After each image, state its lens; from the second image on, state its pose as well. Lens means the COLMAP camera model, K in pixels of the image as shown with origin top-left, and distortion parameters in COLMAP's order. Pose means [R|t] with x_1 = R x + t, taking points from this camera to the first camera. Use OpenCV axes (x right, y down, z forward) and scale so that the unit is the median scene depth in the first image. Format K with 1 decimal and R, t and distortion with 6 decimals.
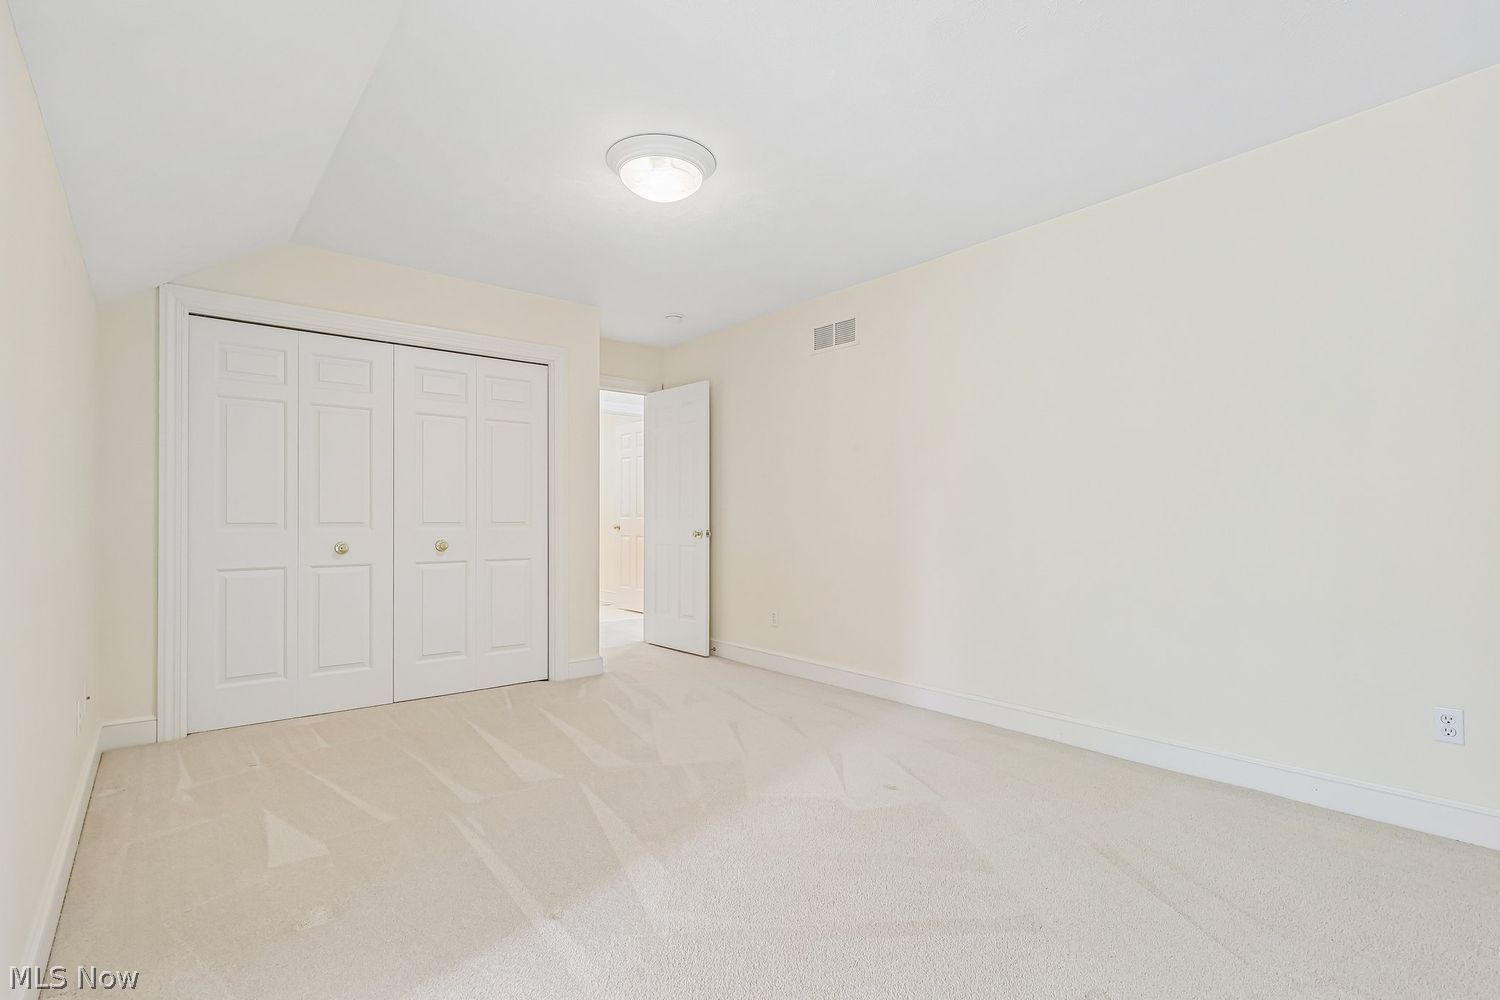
lens RADIAL K [[693.5, 0, 781.6], [0, 693.5, 513.5], [0, 0, 1]] dist [-0.012272, -0.000256]
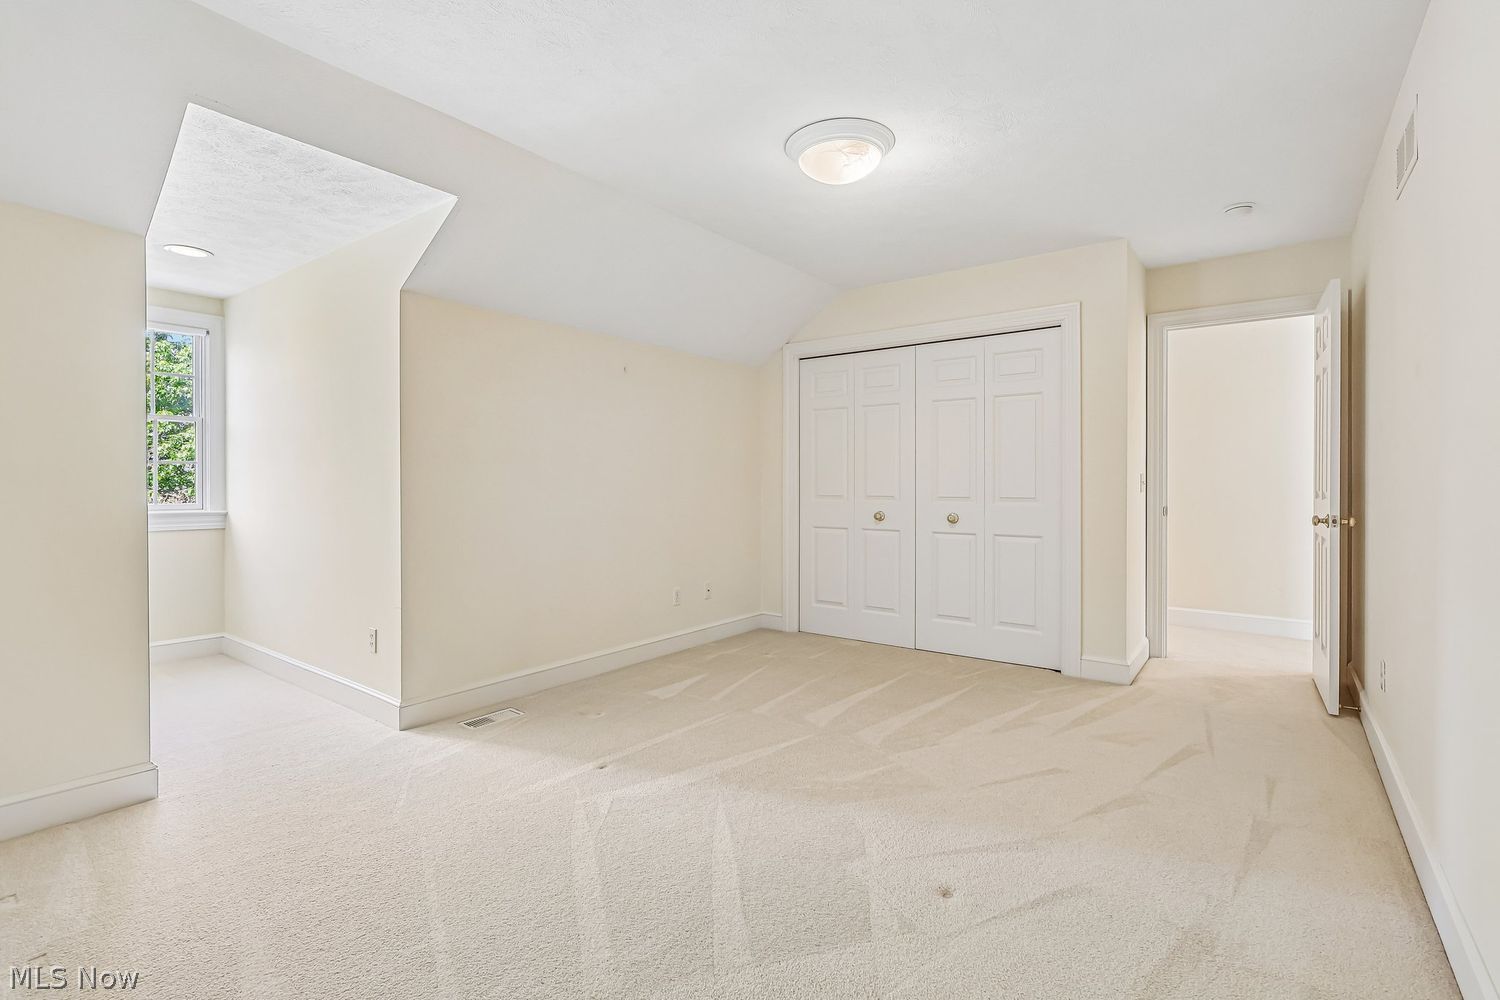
lens RADIAL K [[712.1, 0, 749.2], [0, 712.1, 492.3], [0, 0, 1]] dist [-0.001876, 0.000010]
pose [[0.196103, 0.002554, -0.980580, 0.620251], [0.001497, 0.999995, 0.002903, 0.001792], [0.980582, -0.002037, 0.196098, 0.522694]]
